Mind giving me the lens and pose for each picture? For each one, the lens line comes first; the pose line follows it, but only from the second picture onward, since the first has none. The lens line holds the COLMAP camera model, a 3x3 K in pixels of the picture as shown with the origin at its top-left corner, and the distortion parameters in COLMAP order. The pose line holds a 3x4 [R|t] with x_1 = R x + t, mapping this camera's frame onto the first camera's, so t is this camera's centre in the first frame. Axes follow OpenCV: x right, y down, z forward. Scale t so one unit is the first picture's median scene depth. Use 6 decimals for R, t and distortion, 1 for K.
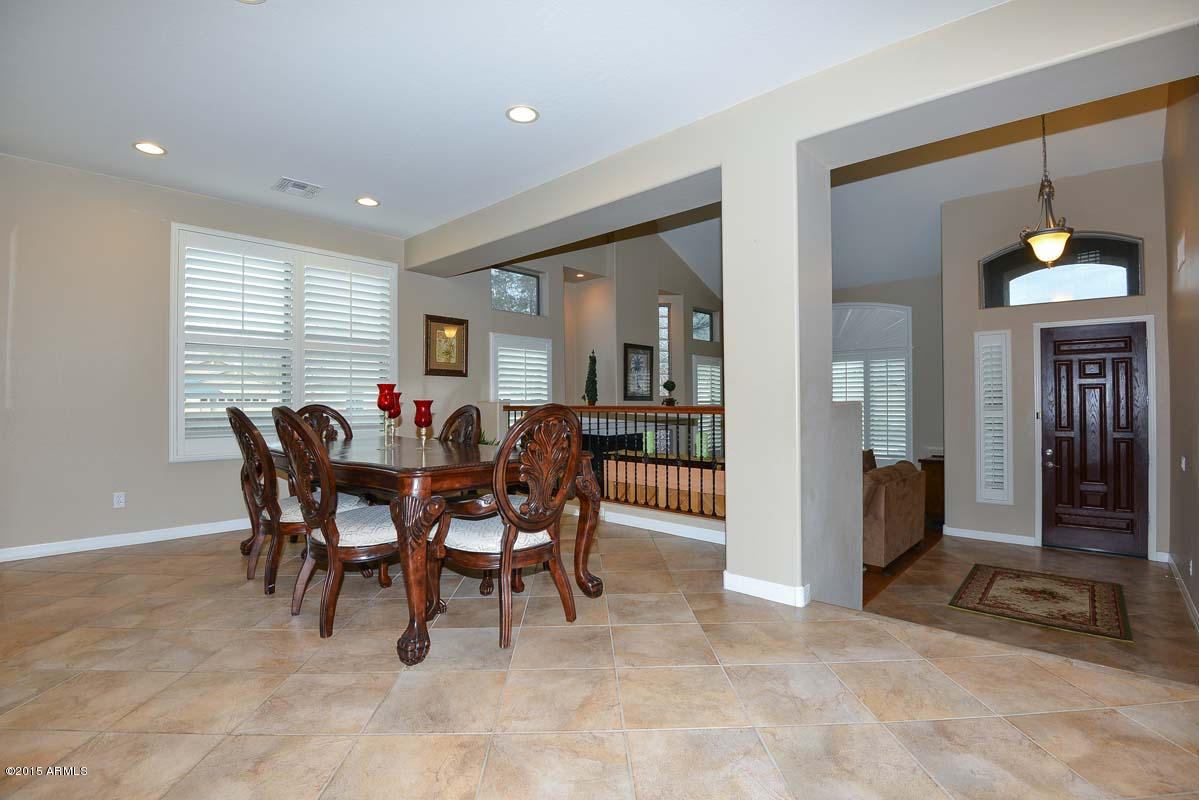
lens RADIAL K [[552.7, 0, 602.9], [0, 552.7, 404.0], [0, 0, 1]] dist [-0.018792, -0.014018]
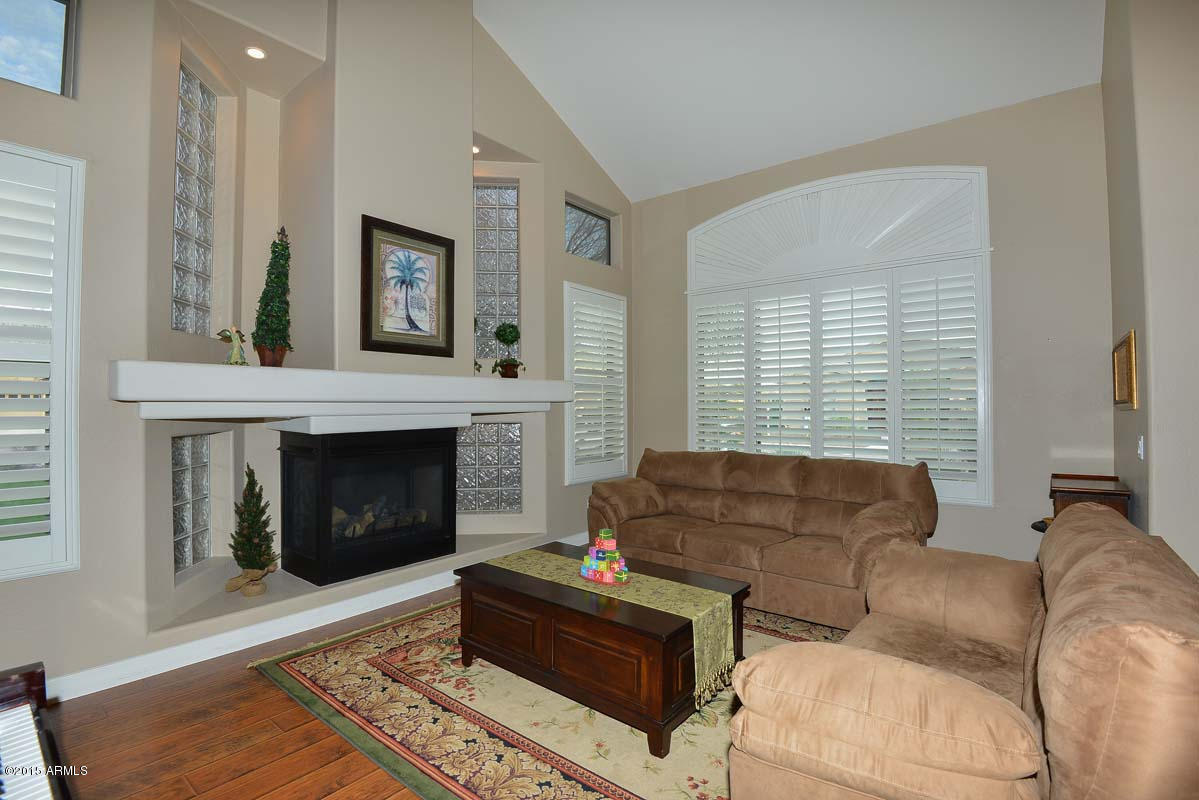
lens RADIAL K [[552.7, 0, 596.6], [0, 552.7, 399.7], [0, 0, 1]] dist [-0.018792, -0.014018]
pose [[0.998042, -0.002368, 0.062497, 0.313465], [0.003504, 0.999831, -0.018074, 0.065269], [-0.062444, 0.018257, 0.997881, 0.930554]]
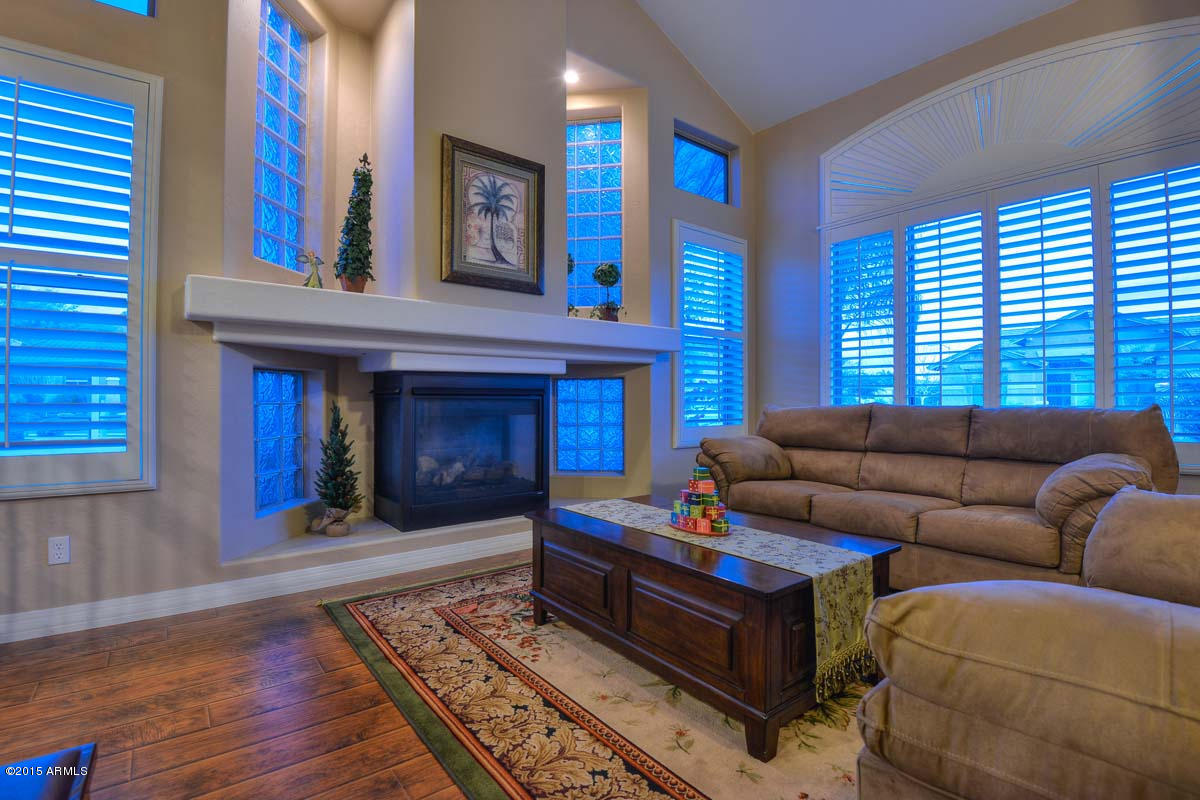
lens RADIAL K [[553.2, 0, 597.9], [0, 553.2, 400.3], [0, 0, 1]] dist [-0.018792, -0.014018]
pose [[0.985935, -0.000535, -0.167128, 0.348241], [-0.000556, 0.999979, -0.006479, 0.133050], [0.167128, 0.006480, 0.985914, 1.034047]]
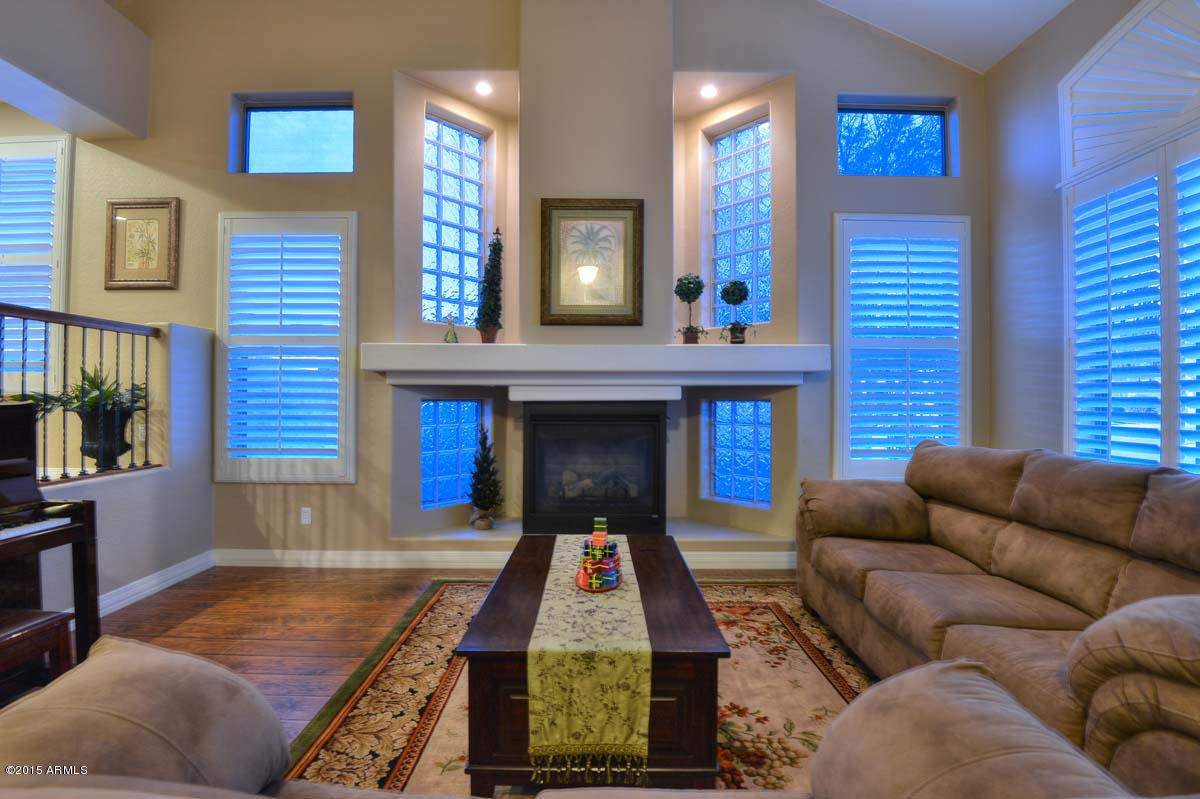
lens RADIAL K [[553.2, 0, 598.3], [0, 553.2, 400.0], [0, 0, 1]] dist [-0.018792, -0.014018]
pose [[0.676309, 0.004756, -0.736602, 0.667864], [-0.007530, 0.999972, -0.000457, 0.091961], [0.736579, 0.005856, 0.676326, 1.185495]]
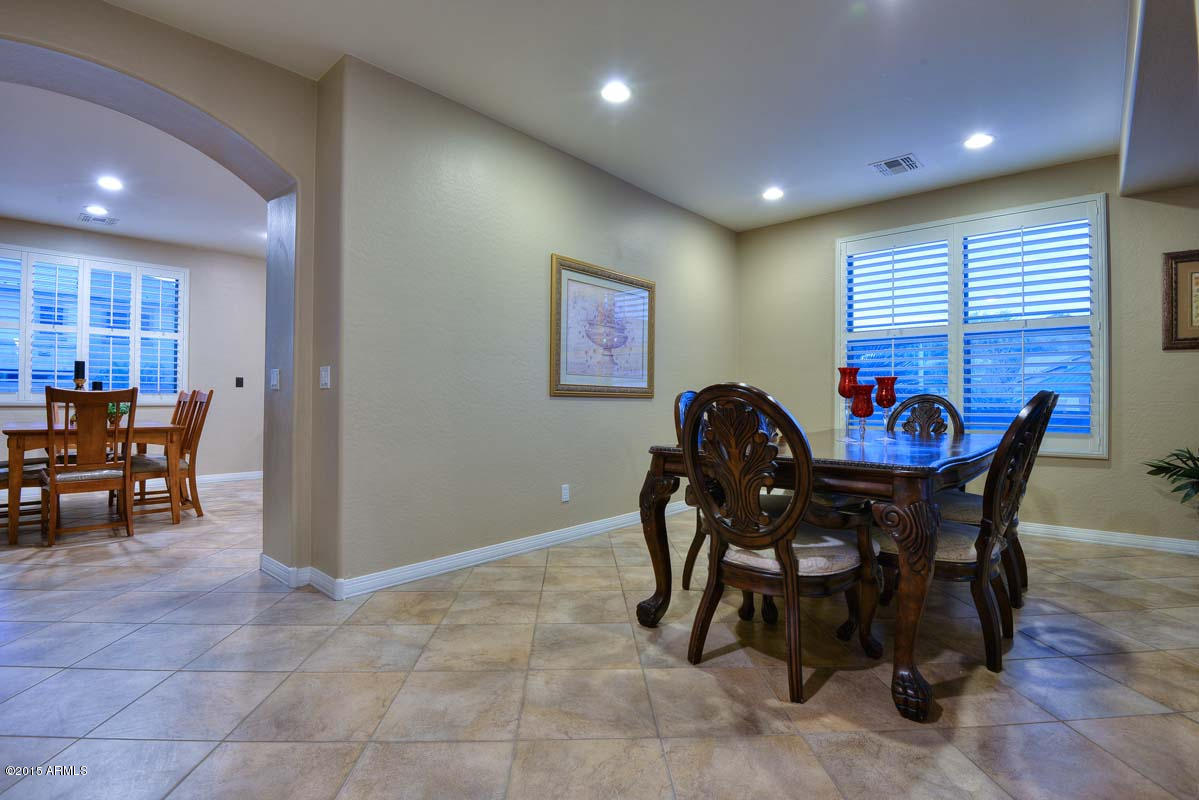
lens RADIAL K [[552.7, 0, 589.9], [0, 552.7, 397.7], [0, 0, 1]] dist [-0.018792, -0.014018]
pose [[-0.012262, -0.000788, -0.999925, 0.344474], [-0.007502, 0.999972, -0.000696, 0.010637], [0.999897, 0.007493, -0.012267, 0.413307]]
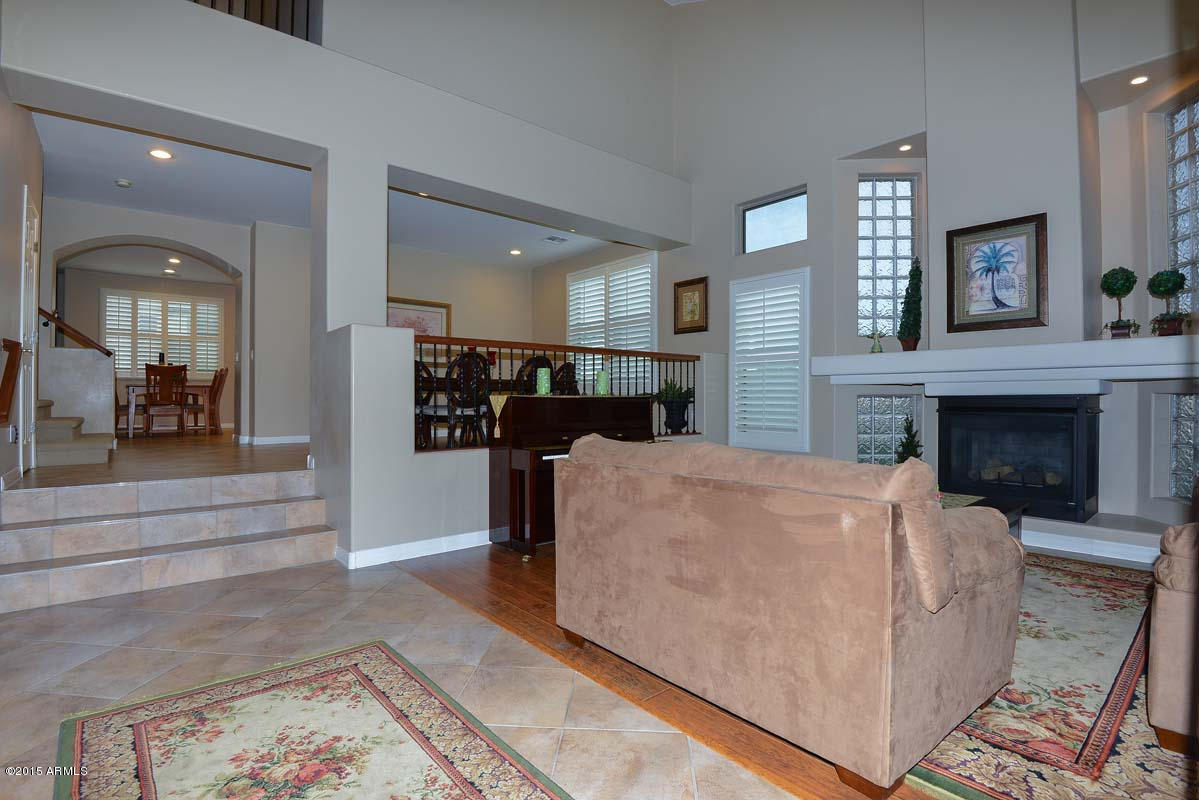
lens RADIAL K [[575.1, 0, 591.1], [0, 575.1, 400.2], [0, 0, 1]] dist [-0.028662, -0.002793]
pose [[-0.133298, 0.000893, -0.991076, 1.083547], [-0.003789, 0.999992, 0.001410, 0.102698], [0.991069, 0.003943, -0.133293, 1.171170]]
